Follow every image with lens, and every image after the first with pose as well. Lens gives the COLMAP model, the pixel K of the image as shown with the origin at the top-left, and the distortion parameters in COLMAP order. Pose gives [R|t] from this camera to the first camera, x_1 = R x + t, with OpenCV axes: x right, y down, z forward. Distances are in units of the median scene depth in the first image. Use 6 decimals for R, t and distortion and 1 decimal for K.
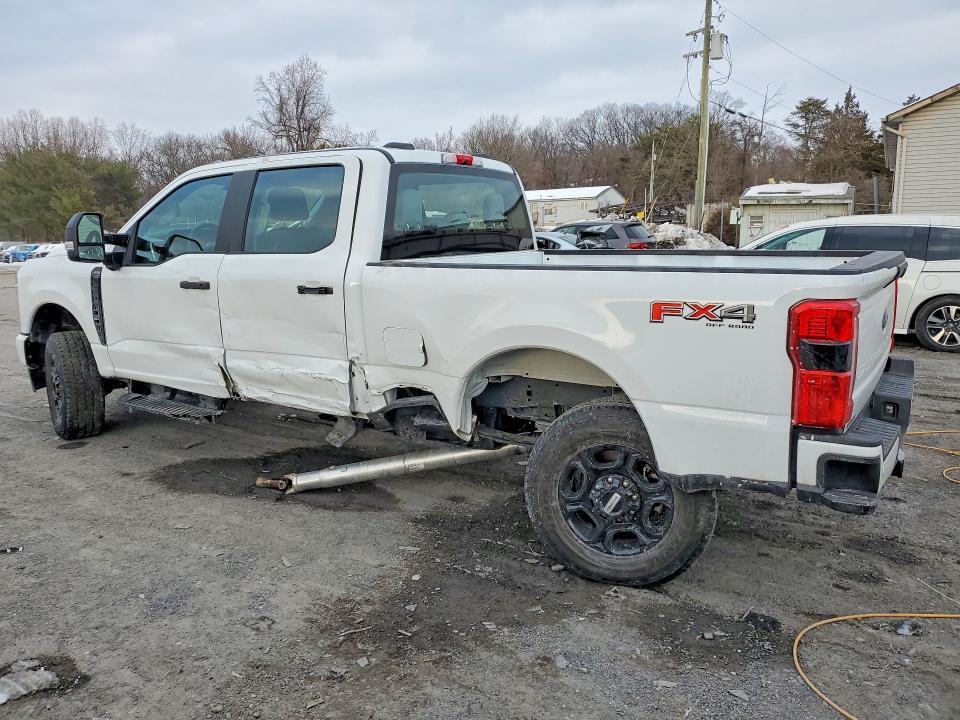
lens RADIAL K [[749.6, 0, 463.5], [0, 749.6, 359.2], [0, 0, 1]] dist [0.012210, -0.001953]
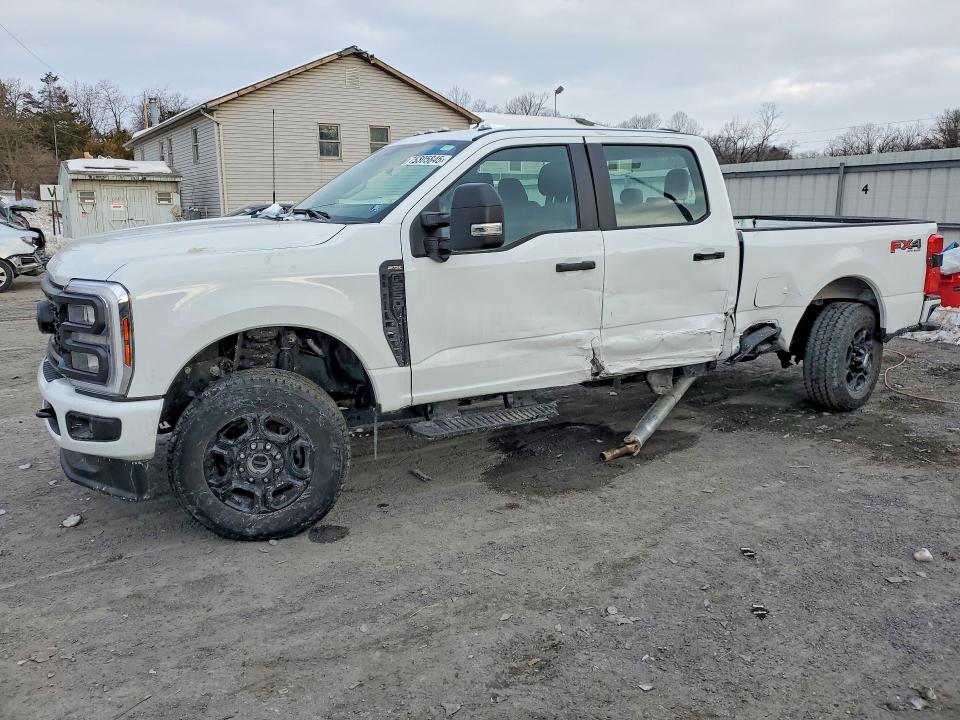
lens RADIAL K [[749.6, 0, 463.5], [0, 749.6, 359.2], [0, 0, 1]] dist [0.012210, -0.001953]
pose [[0.461665, -0.182796, 0.868016, -1.274811], [0.156929, 0.979933, 0.122900, -0.124830], [-0.873063, 0.079478, 0.481087, 0.707466]]
